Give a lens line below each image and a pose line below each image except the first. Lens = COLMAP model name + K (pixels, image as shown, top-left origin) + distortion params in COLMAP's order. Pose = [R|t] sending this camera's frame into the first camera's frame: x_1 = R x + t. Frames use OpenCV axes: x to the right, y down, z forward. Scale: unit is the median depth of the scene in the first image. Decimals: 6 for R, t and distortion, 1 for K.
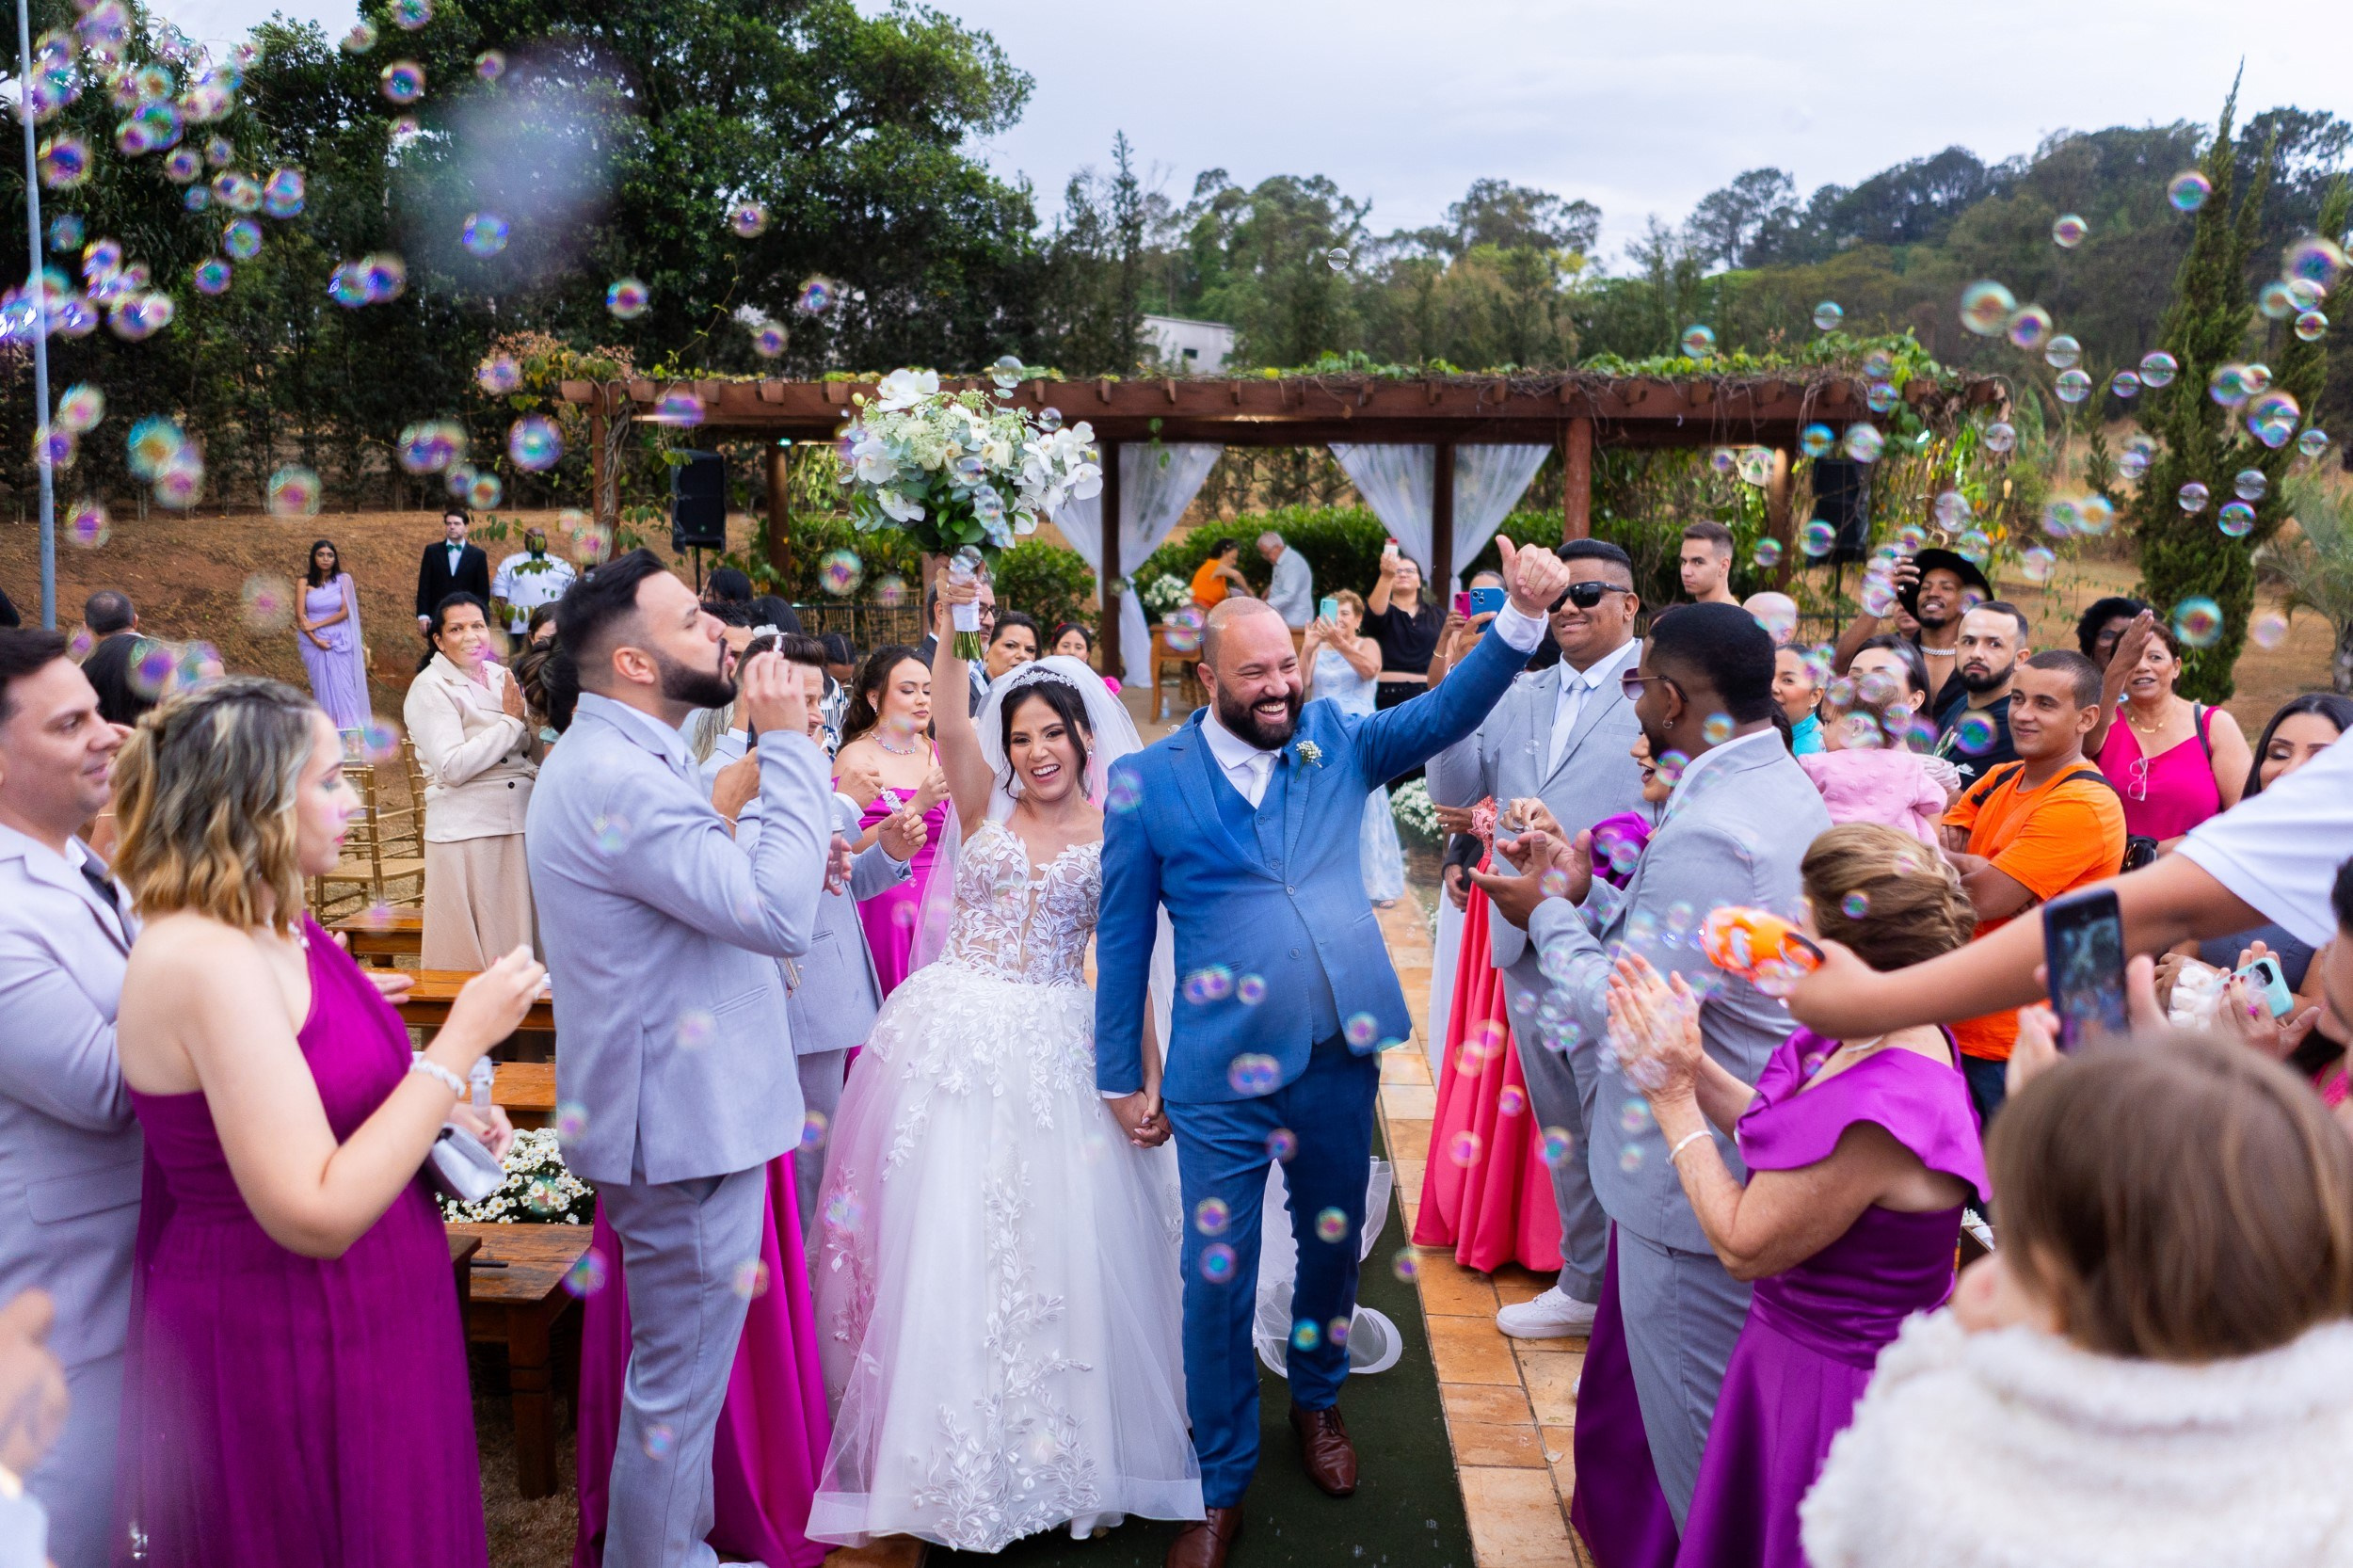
lens RADIAL K [[1977.3, 0, 1176.5], [0, 1977.3, 784.0], [0, 0, 1]] dist [0.001128, 0.002069]
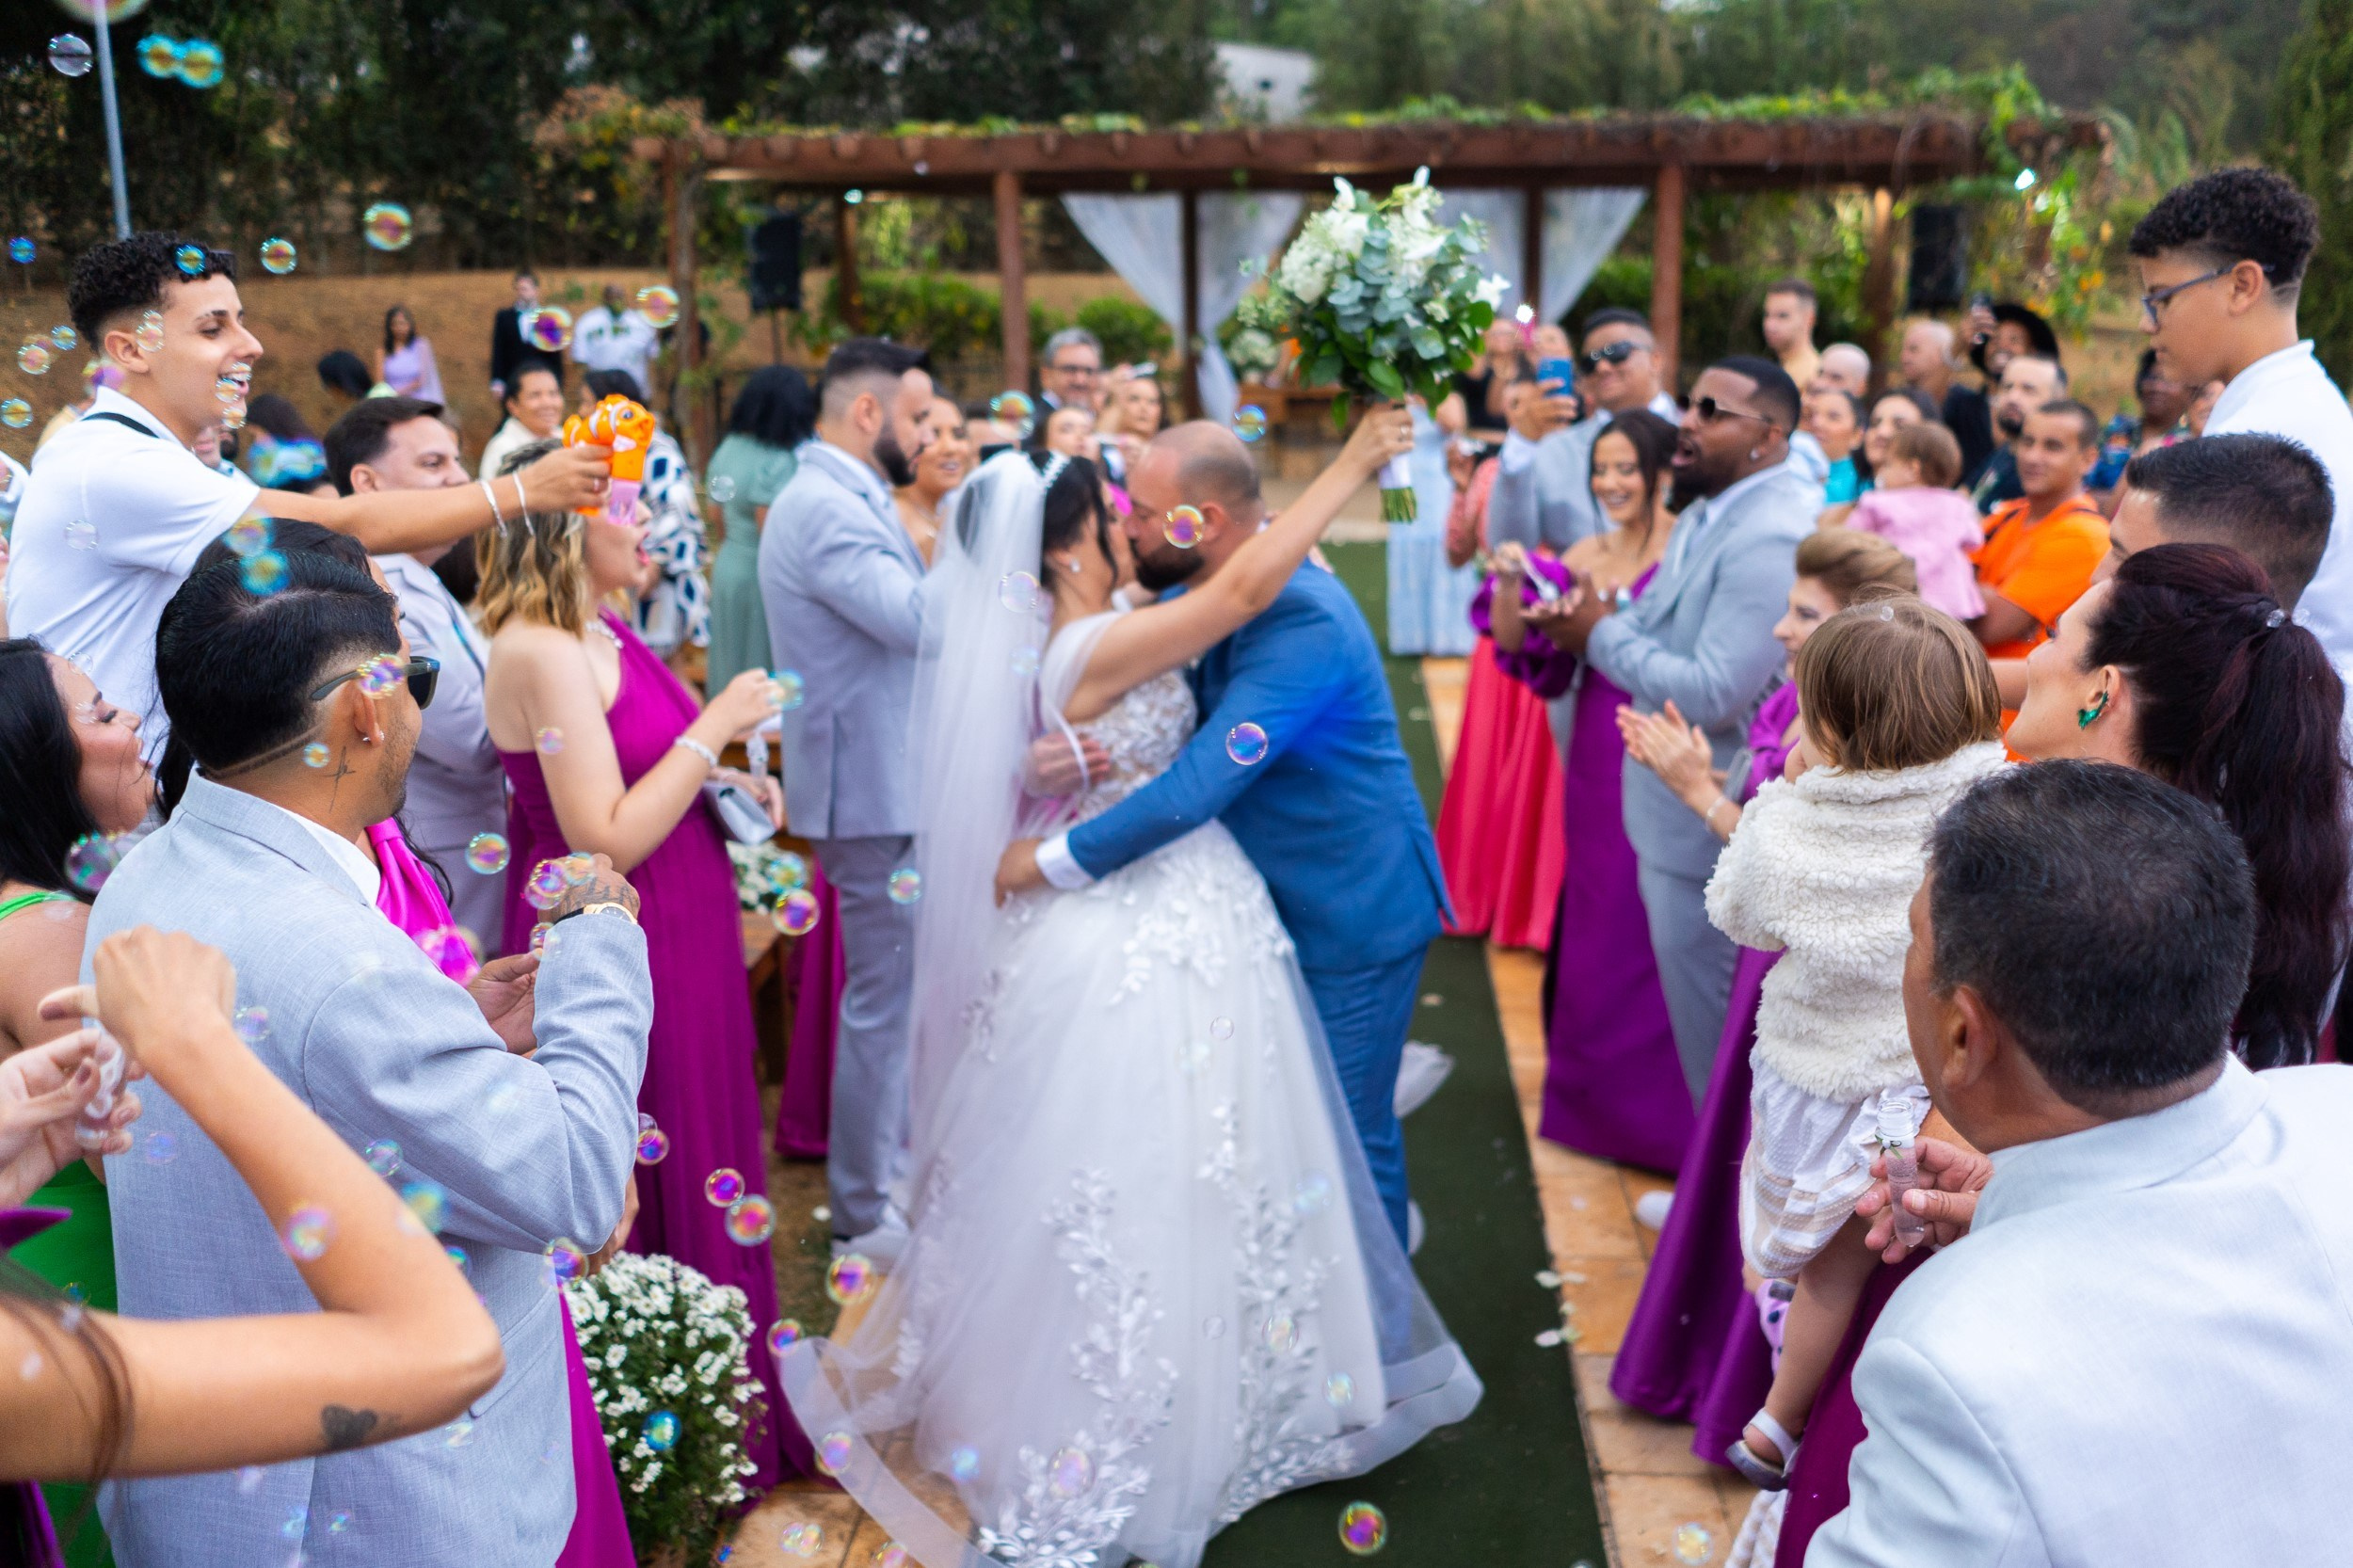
lens RADIAL K [[2104.0, 0, 1176.5], [0, 2104.0, 784.0], [0, 0, 1]] dist [-0.001598, -0.000505]
pose [[0.999352, -0.004207, -0.035757, -0.004010], [0.008044, 0.994133, 0.107861, 0.004499], [0.035093, -0.108078, 0.993523, -0.059884]]
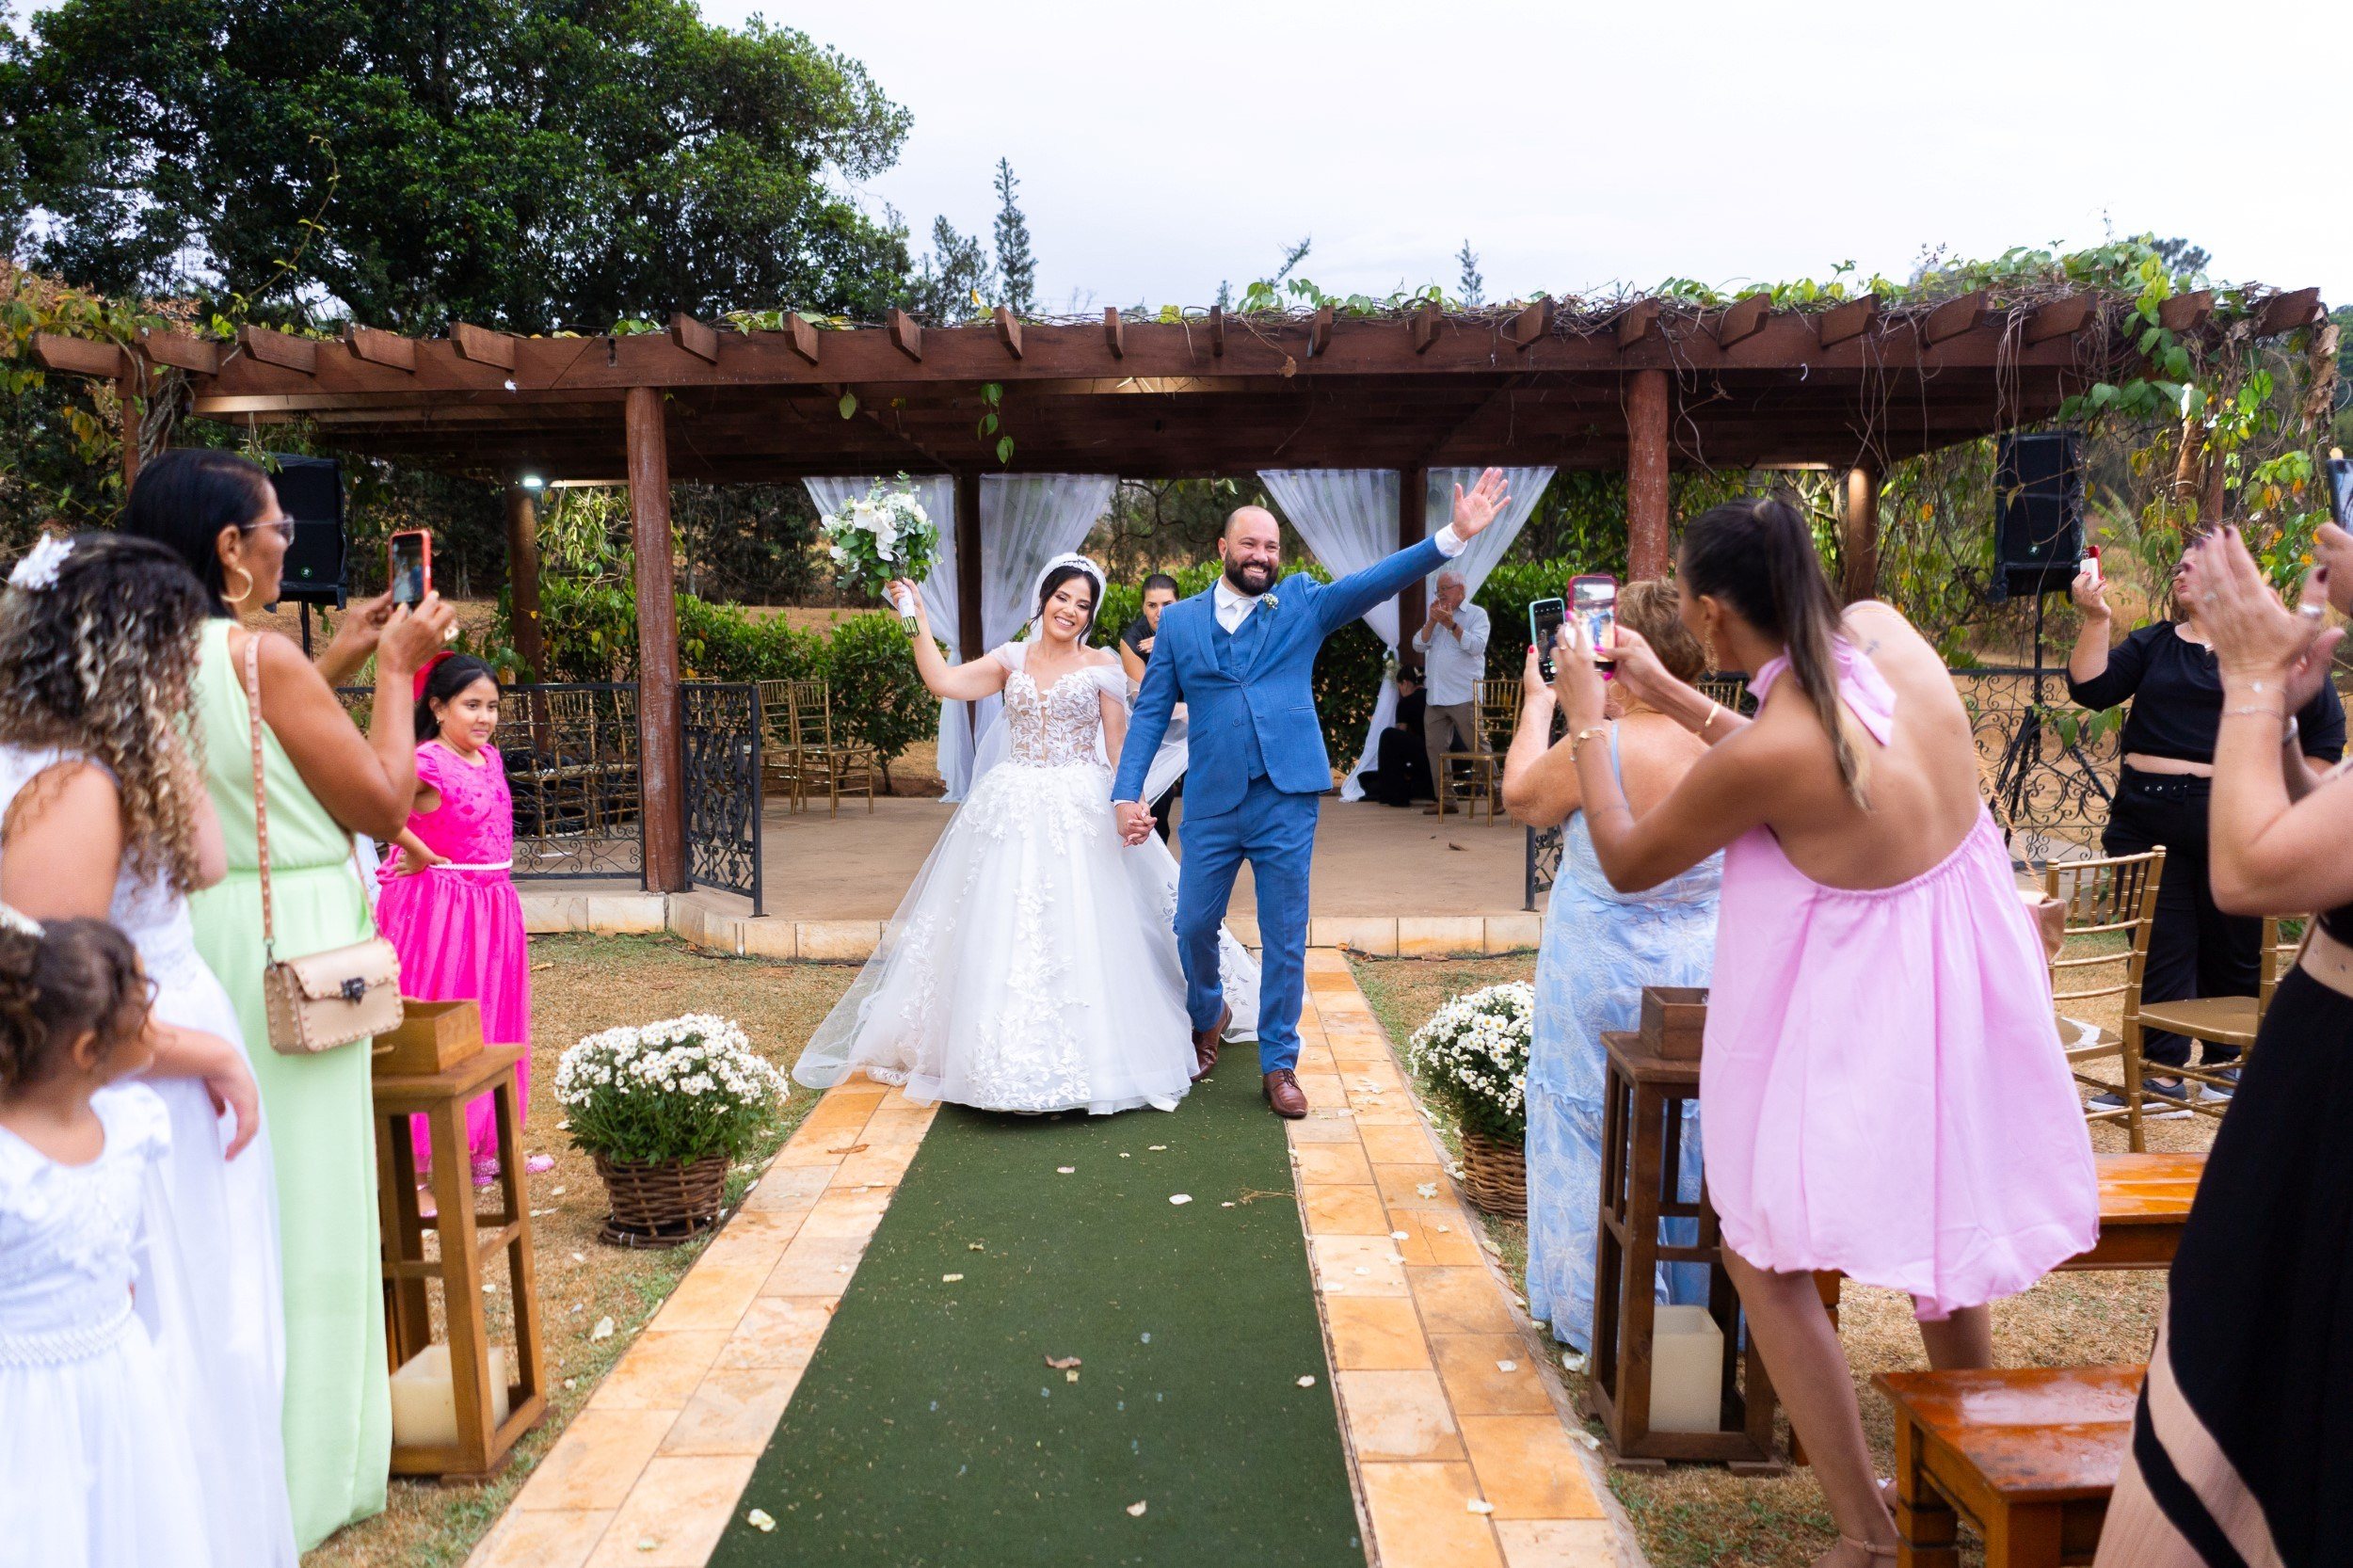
lens RADIAL K [[1766.3, 0, 1176.5], [0, 1766.3, 784.0], [0, 0, 1]] dist [-0.051523, -0.003046]
pose [[0.999308, -0.019689, 0.031543, 0.022416], [0.021517, 0.998044, -0.058693, -0.015711], [-0.030326, 0.059331, 0.997778, 0.340624]]
